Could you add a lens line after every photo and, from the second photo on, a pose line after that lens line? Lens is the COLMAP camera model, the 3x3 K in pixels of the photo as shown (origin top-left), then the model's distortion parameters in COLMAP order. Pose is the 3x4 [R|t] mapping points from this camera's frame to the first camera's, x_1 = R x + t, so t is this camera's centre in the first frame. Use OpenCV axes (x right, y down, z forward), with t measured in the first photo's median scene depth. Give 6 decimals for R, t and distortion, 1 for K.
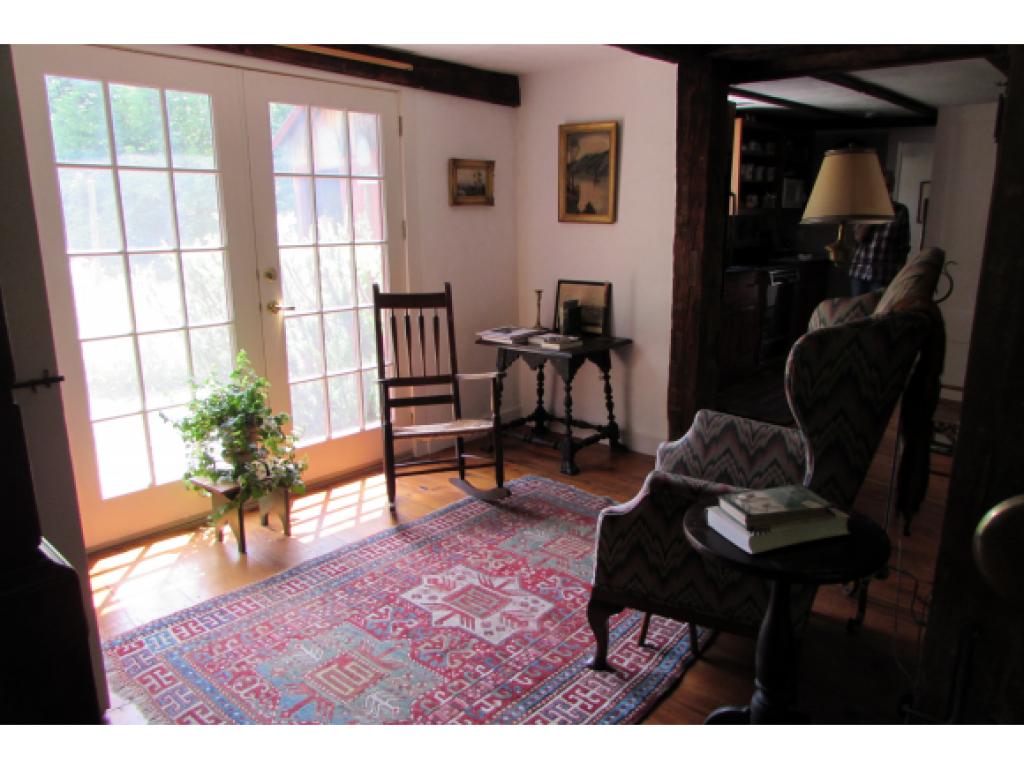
lens RADIAL K [[716.3, 0, 515.9], [0, 716.3, 383.5], [0, 0, 1]] dist [-0.038313, 0.000127]
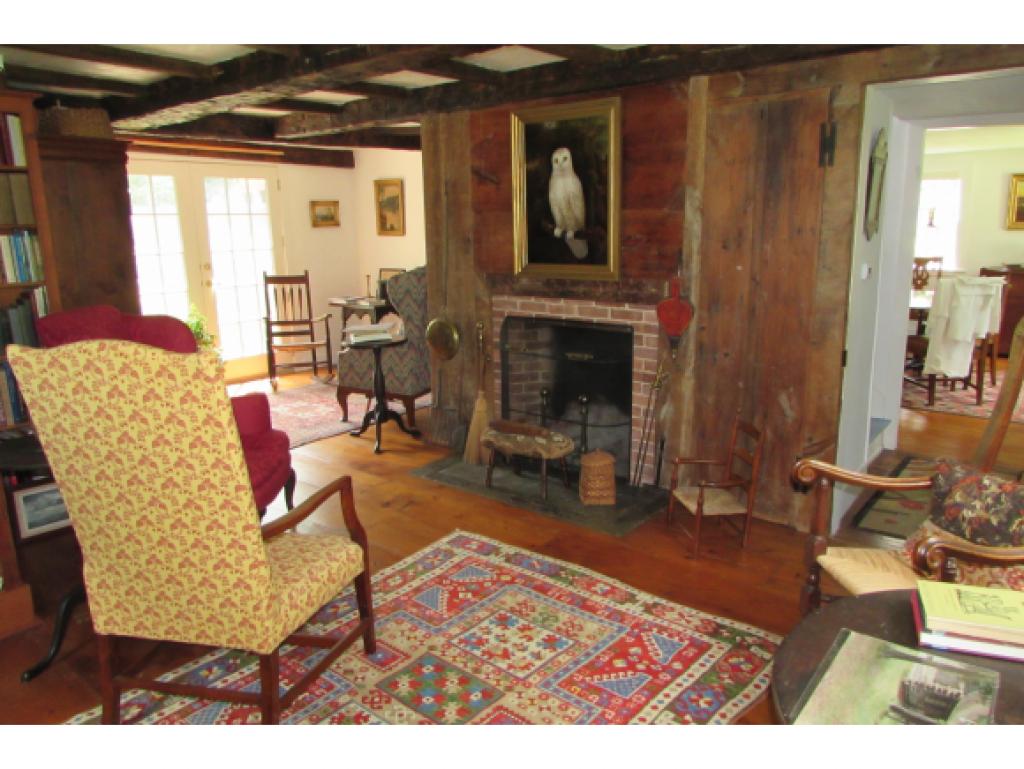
lens RADIAL K [[716.3, 0, 515.9], [0, 716.3, 383.5], [0, 0, 1]] dist [-0.038313, 0.000127]
pose [[0.997988, -0.026914, 0.057407, 0.329646], [0.027318, 0.999607, -0.006250, 0.176598], [-0.057216, 0.007806, 0.998331, -0.857117]]
